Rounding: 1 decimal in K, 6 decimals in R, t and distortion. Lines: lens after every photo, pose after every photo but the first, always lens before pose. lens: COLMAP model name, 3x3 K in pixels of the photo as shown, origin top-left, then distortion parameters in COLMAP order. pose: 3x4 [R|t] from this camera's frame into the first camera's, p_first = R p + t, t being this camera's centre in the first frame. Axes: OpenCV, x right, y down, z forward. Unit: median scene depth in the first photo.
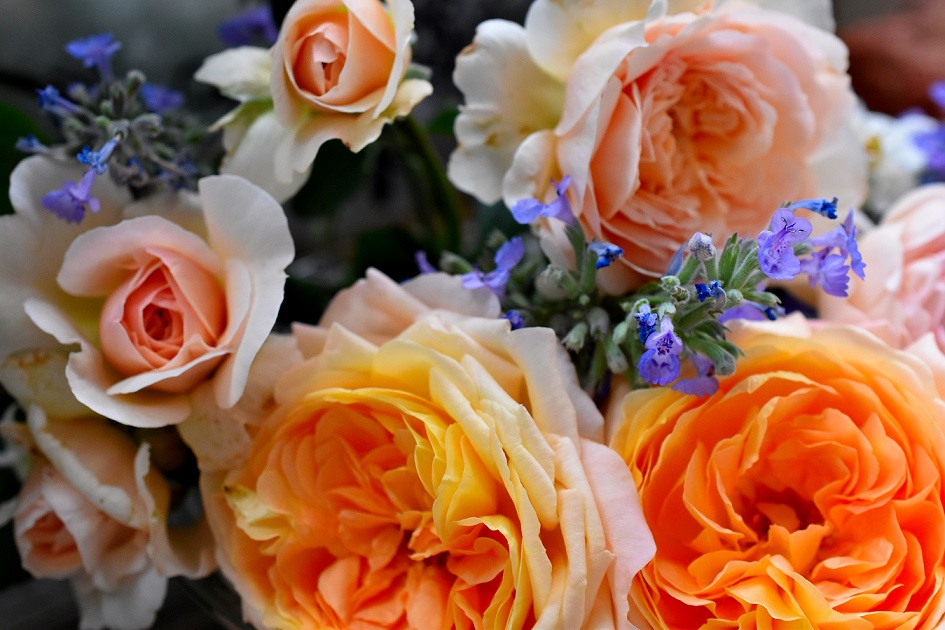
lens RADIAL K [[1790.9, 0, 529.0], [0, 1790.9, 314.3], [0, 0, 1]] dist [0.062173, 0.169343]
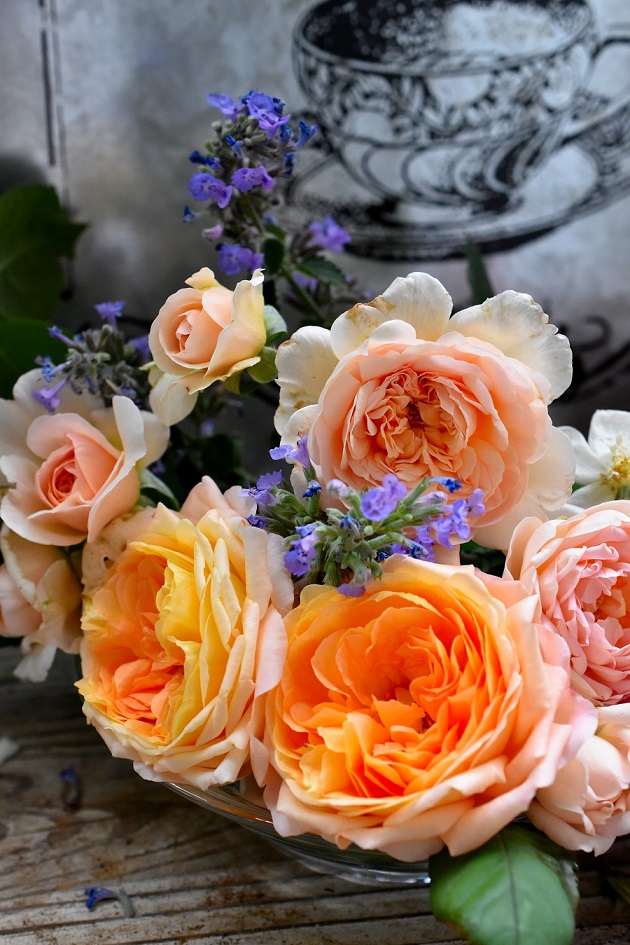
lens RADIAL K [[1711.3, 0, 315.7], [0, 1711.3, 487.6], [0, 0, 1]] dist [0.028966, 0.065289]
pose [[0.888194, 0.186196, -0.420051, 0.612102], [-0.215367, 0.976271, -0.022639, -0.003264], [0.405868, 0.110572, 0.907218, -0.263775]]
